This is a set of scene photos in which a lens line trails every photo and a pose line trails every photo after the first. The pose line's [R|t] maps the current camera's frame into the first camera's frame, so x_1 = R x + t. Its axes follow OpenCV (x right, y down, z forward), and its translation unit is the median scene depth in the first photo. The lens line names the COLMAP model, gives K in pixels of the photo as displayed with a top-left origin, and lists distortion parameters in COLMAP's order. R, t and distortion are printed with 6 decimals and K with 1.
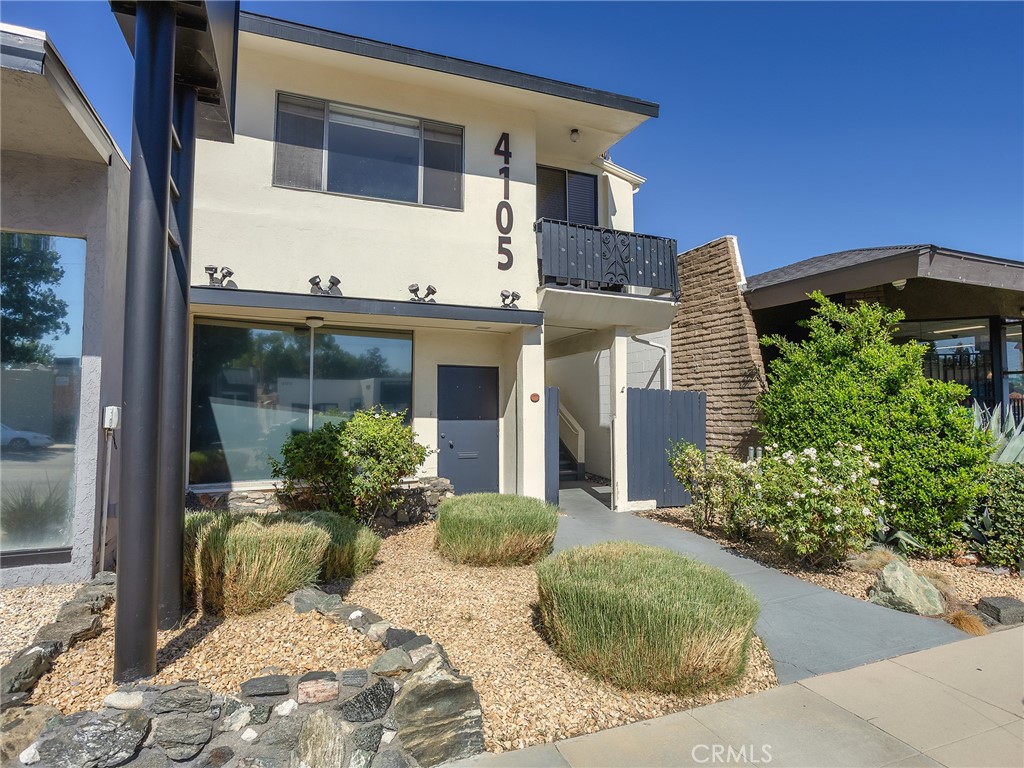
lens RADIAL K [[566.4, 0, 511.8], [0, 566.4, 379.3], [0, 0, 1]] dist [-0.068569, 0.040823]
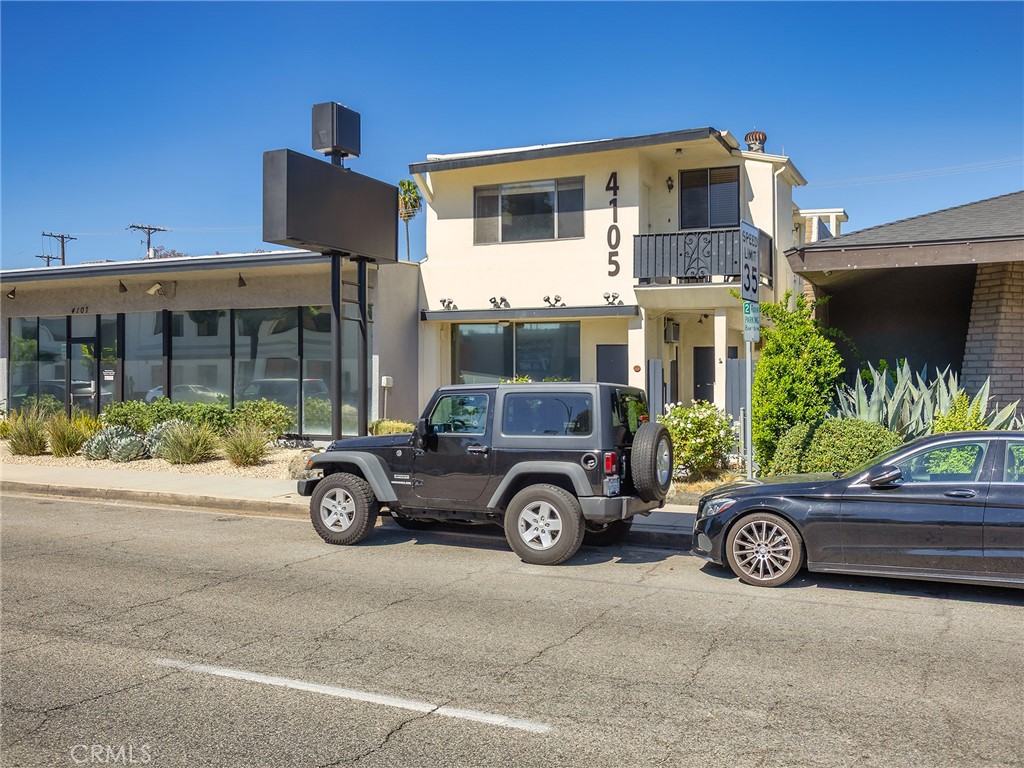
lens RADIAL K [[932.2, 0, 530.0], [0, 932.2, 384.6], [0, 0, 1]] dist [-0.041263, 0.004491]
pose [[0.686533, 0.005431, -0.727078, 1.483504], [0.040851, 0.998105, 0.046028, -0.042153], [0.725950, -0.061301, 0.685010, -0.710965]]
